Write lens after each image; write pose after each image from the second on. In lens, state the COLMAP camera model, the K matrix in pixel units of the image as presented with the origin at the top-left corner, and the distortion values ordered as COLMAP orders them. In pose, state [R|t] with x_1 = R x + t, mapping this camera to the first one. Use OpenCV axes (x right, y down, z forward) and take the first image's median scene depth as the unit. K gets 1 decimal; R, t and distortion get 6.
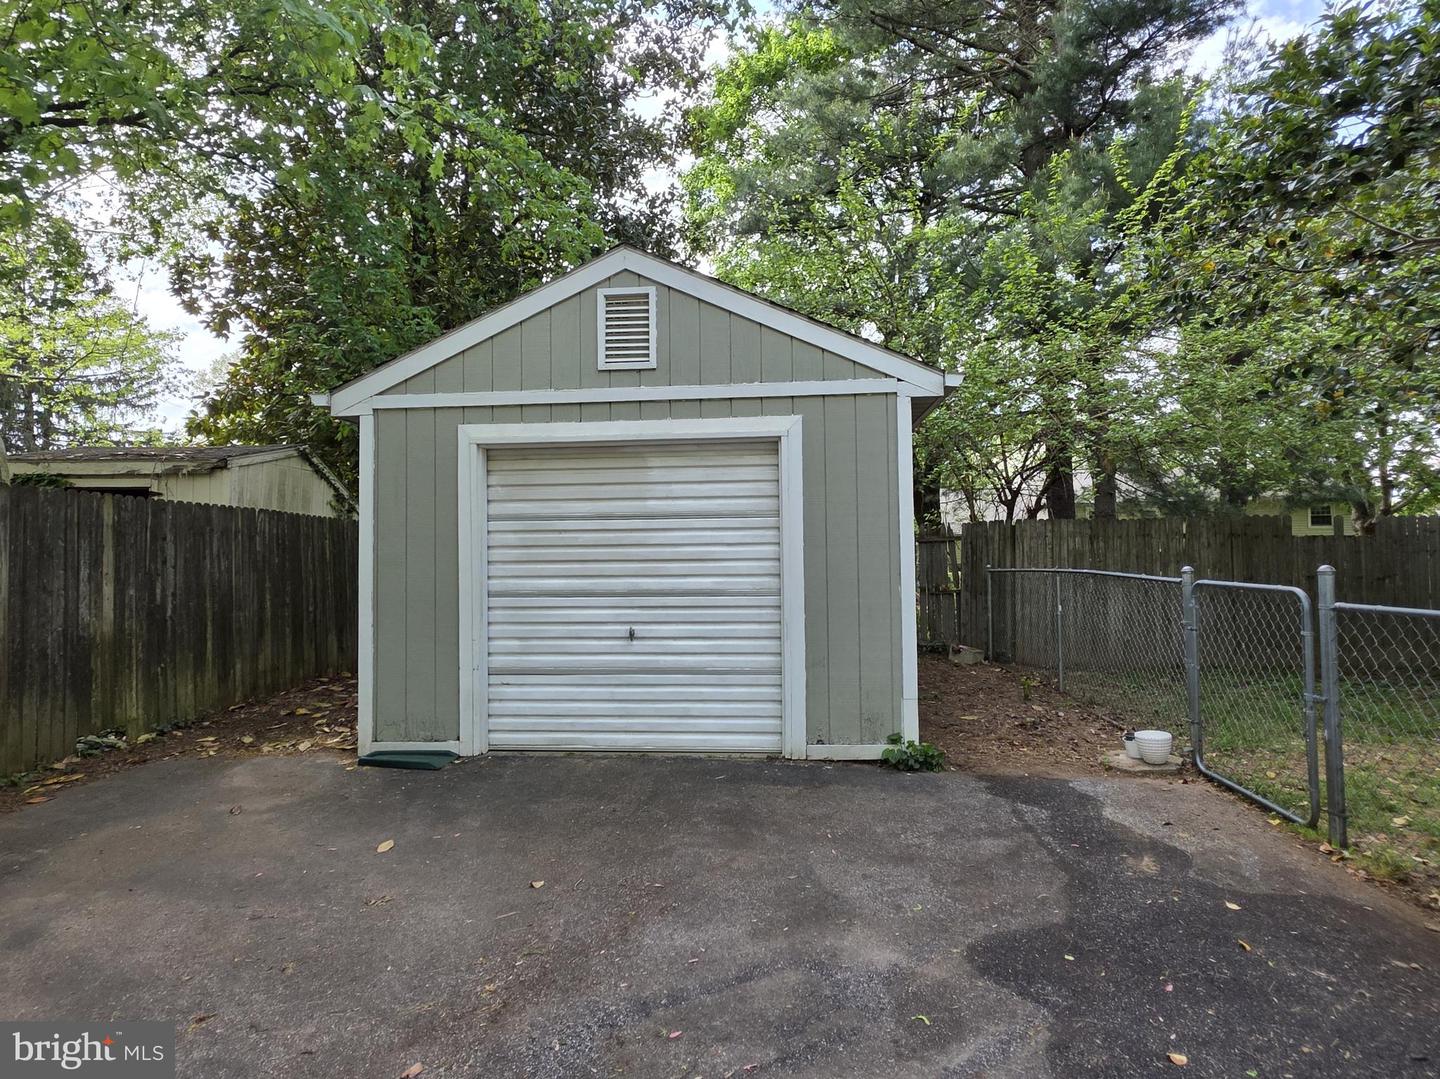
lens RADIAL K [[777.9, 0, 719.4], [0, 777.9, 542.2], [0, 0, 1]] dist [-0.003255, -0.000374]
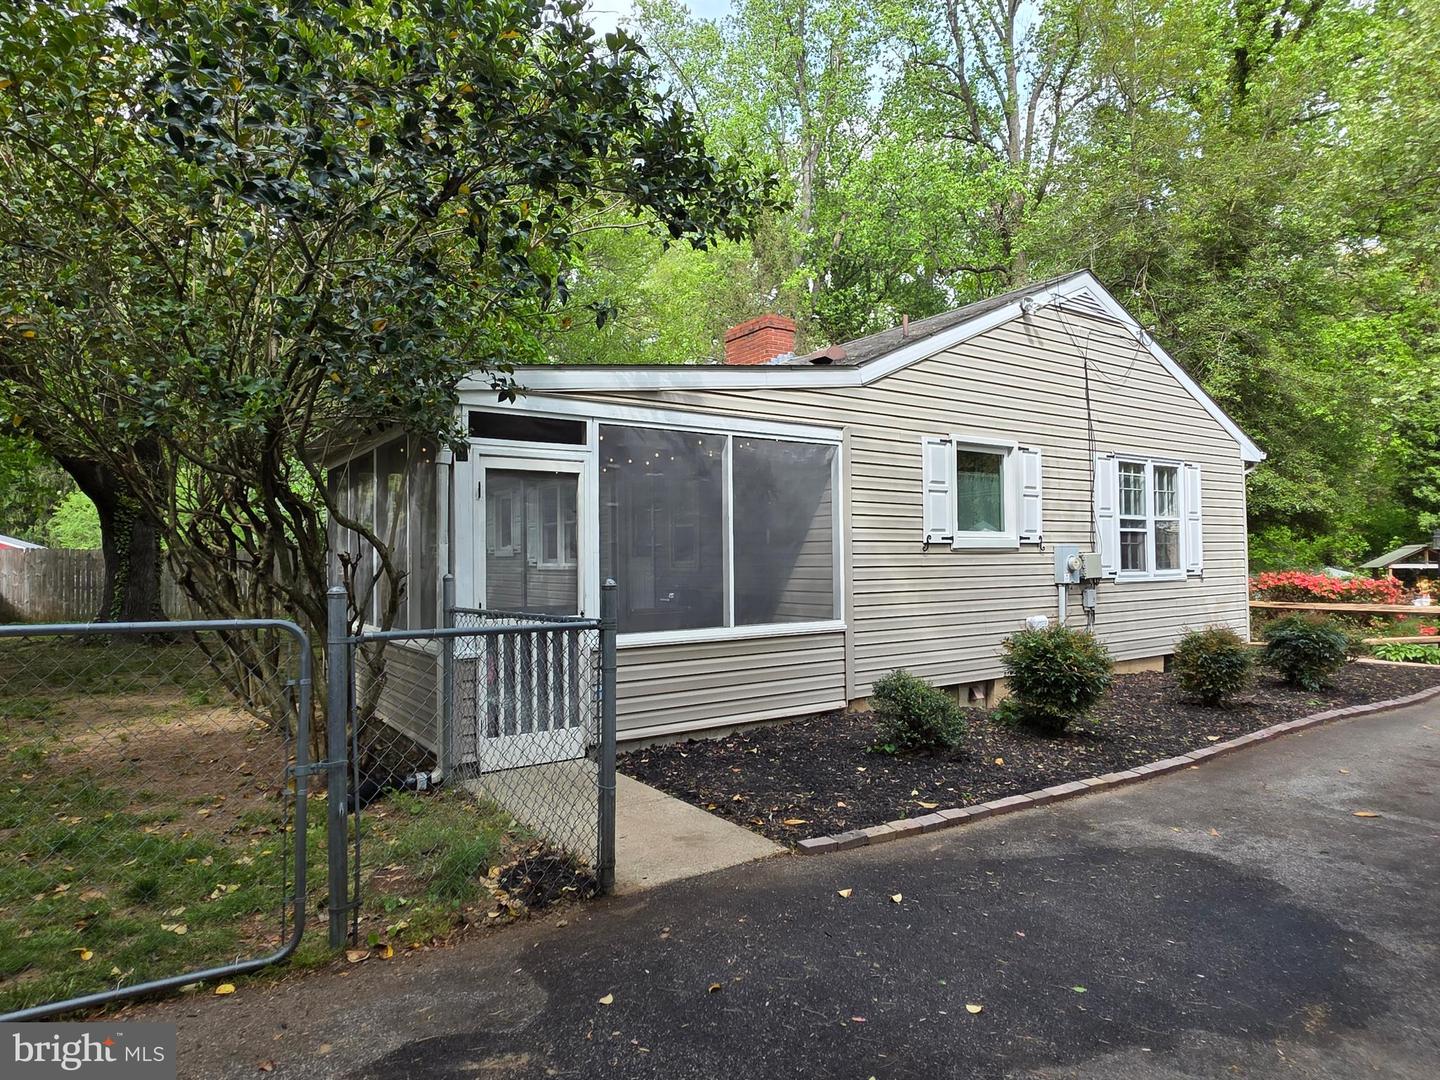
lens RADIAL K [[845.0, 0, 719.5], [0, 845.0, 539.8], [0, 0, 1]] dist [-0.003078, -0.000528]
pose [[-0.618503, 0.028130, 0.785279, -0.110403], [-0.009890, 0.999001, -0.043576, 0.018086], [-0.785720, -0.034718, -0.617607, 1.299654]]
